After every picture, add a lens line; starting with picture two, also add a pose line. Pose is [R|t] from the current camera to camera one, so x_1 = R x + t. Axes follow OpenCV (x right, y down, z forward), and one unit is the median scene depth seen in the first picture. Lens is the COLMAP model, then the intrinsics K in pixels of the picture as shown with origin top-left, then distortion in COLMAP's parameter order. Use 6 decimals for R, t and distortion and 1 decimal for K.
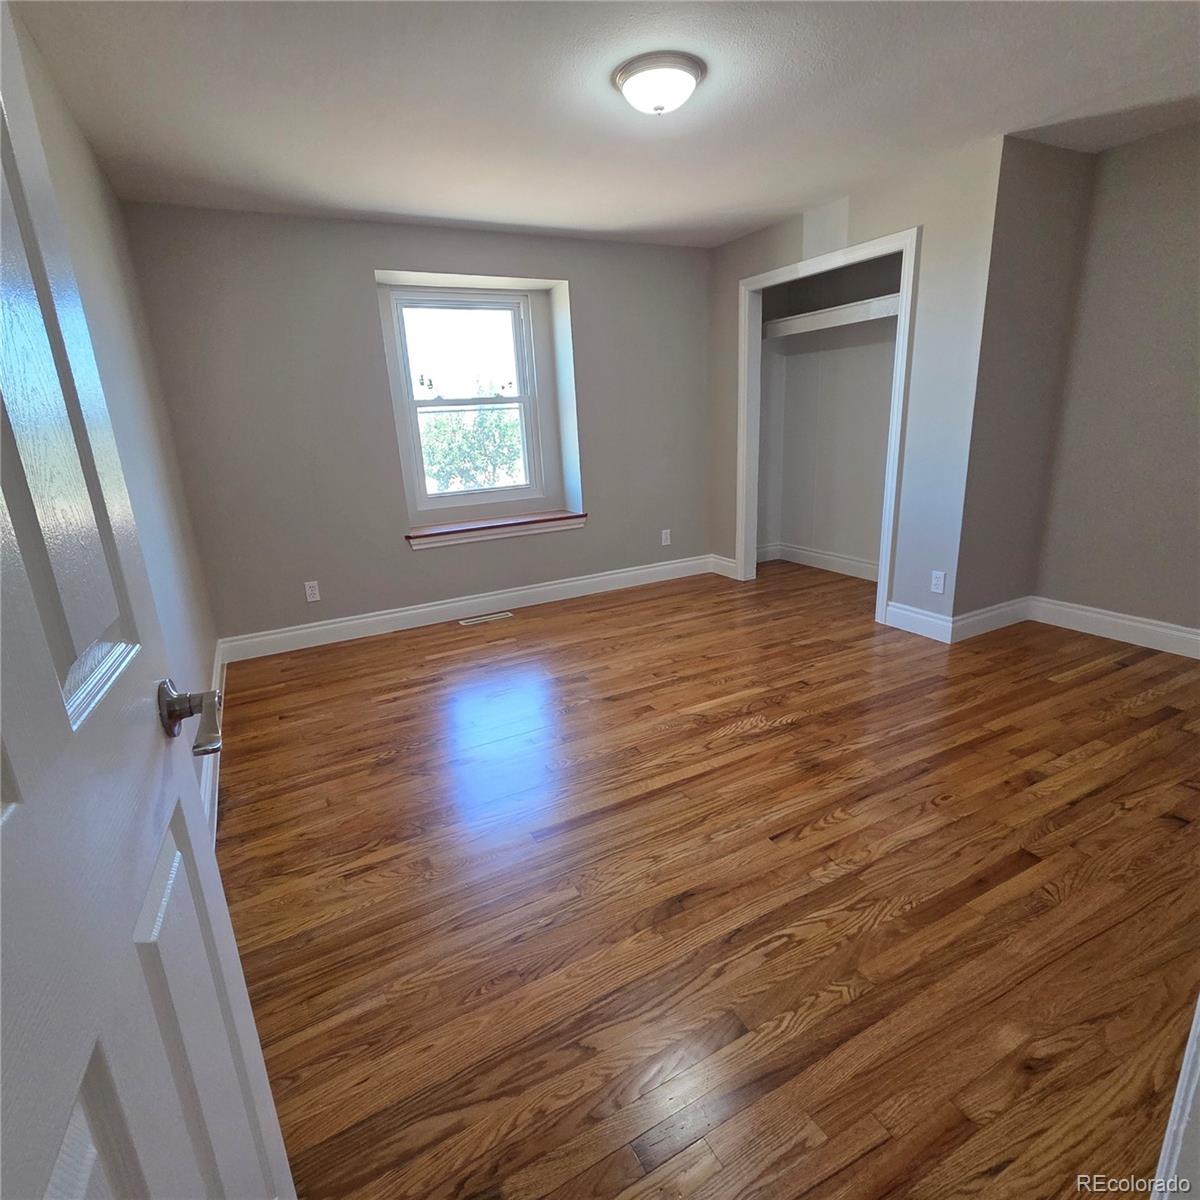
lens RADIAL K [[654.5, 0, 606.8], [0, 654.5, 597.6], [0, 0, 1]] dist [0.002157, 0.001220]
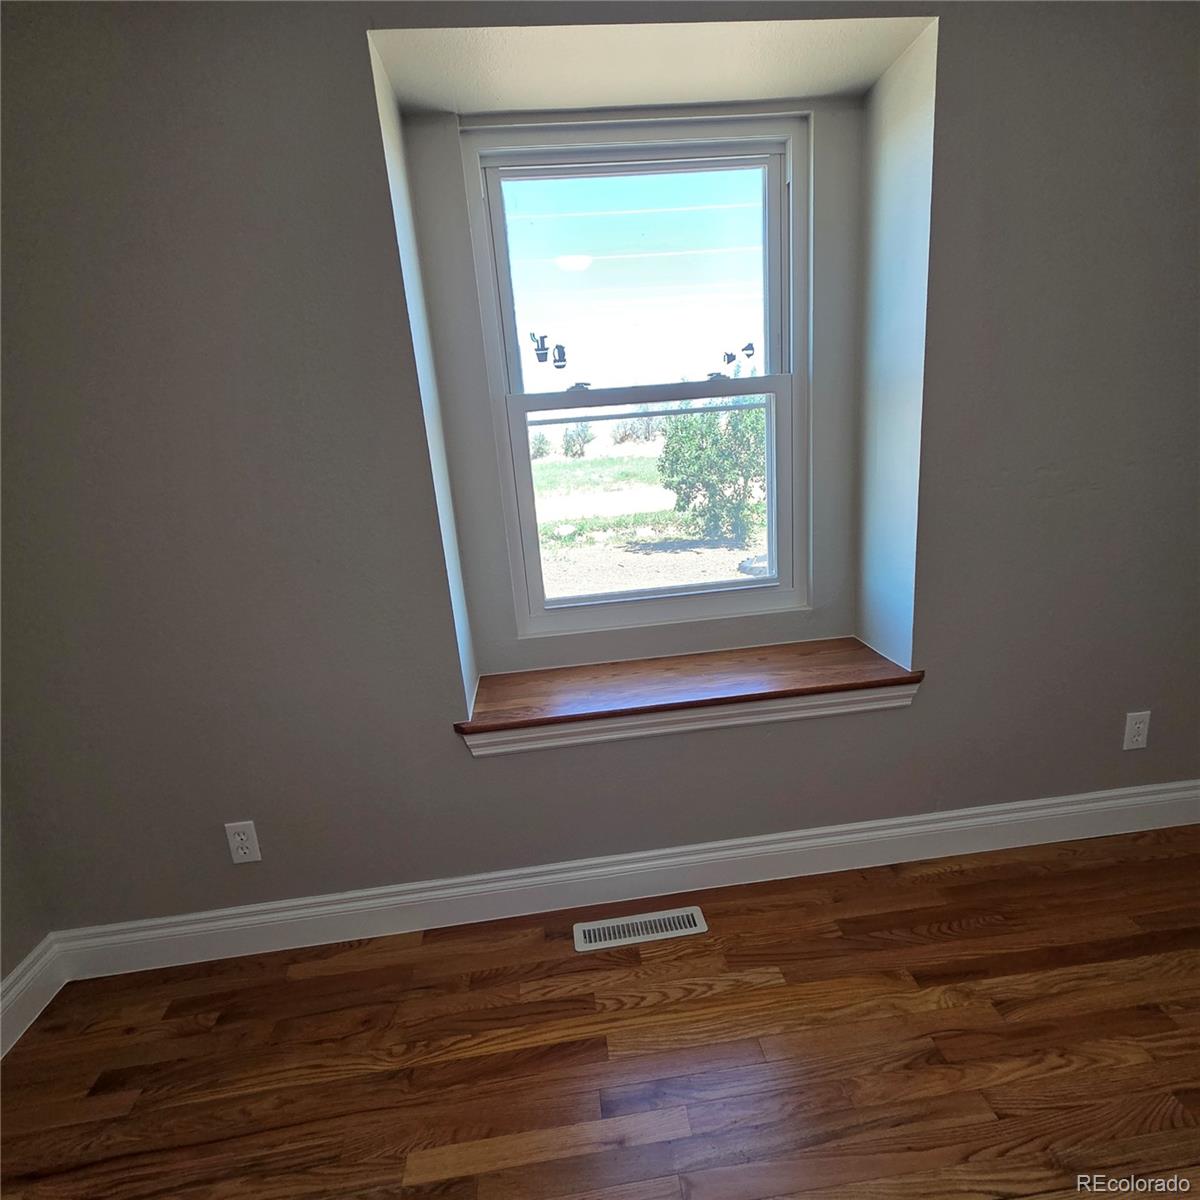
lens RADIAL K [[654.5, 0, 606.8], [0, 654.5, 597.6], [0, 0, 1]] dist [0.002157, 0.001220]
pose [[0.926156, 0.072026, -0.370199, -0.068041], [-0.071902, 0.997311, 0.014154, -0.175890], [0.370223, 0.013510, 0.928845, 0.613665]]
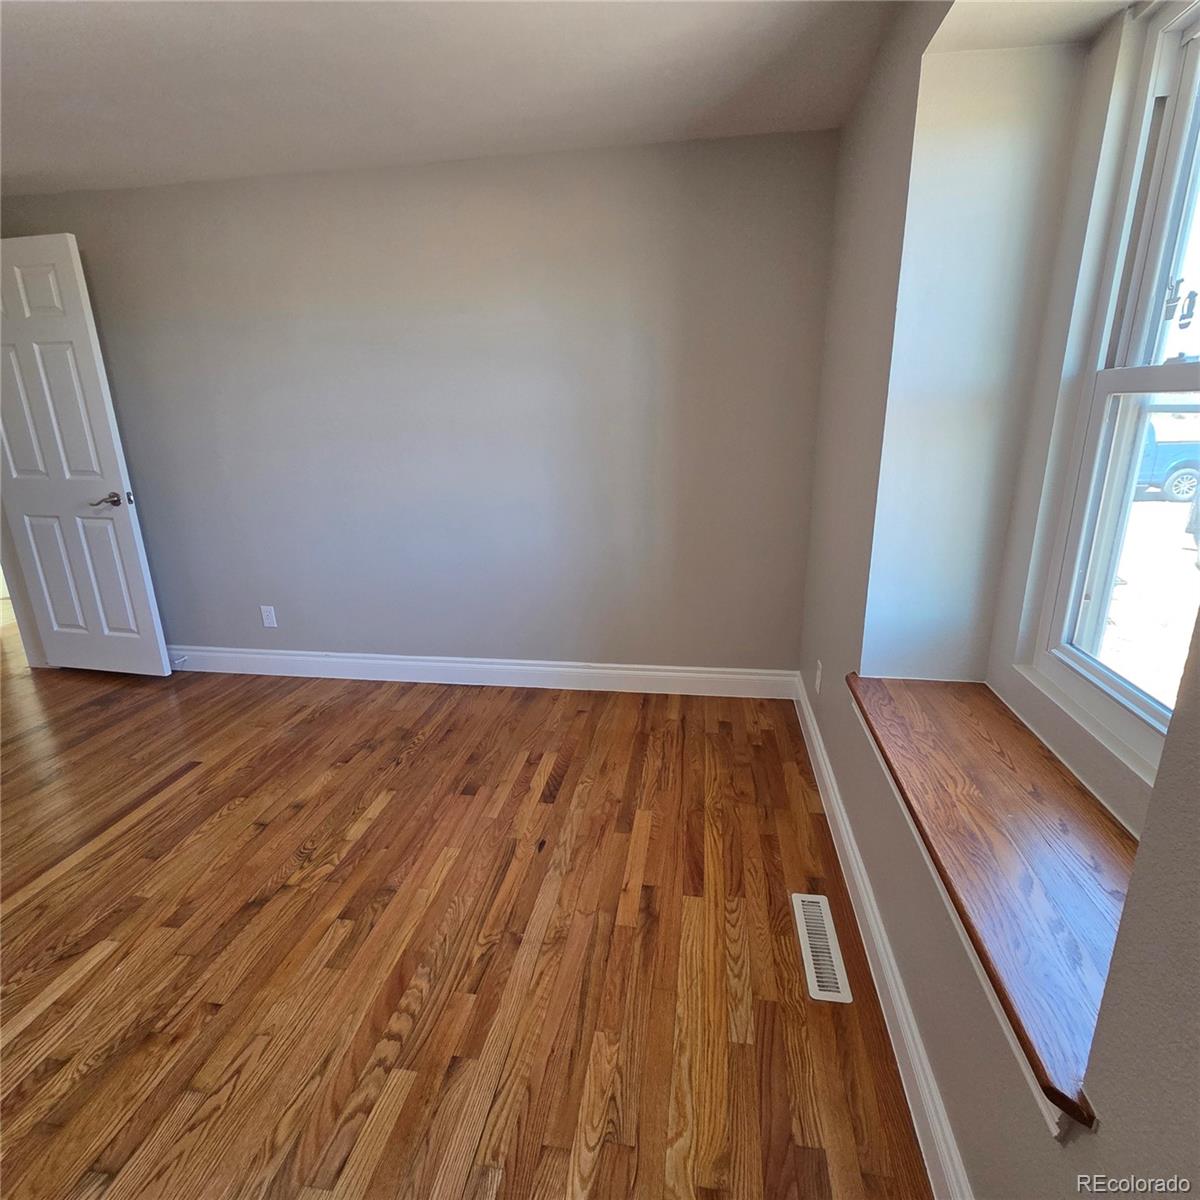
lens RADIAL K [[665.6, 0, 600.0], [0, 665.6, 600.0], [0, 0, 1]] dist [0.002418, 0.000763]
pose [[-0.609782, 0.278046, -0.742197, 0.136783], [-0.174178, 0.866539, 0.467730, -0.311599], [0.773194, 0.414488, -0.479971, 1.004793]]
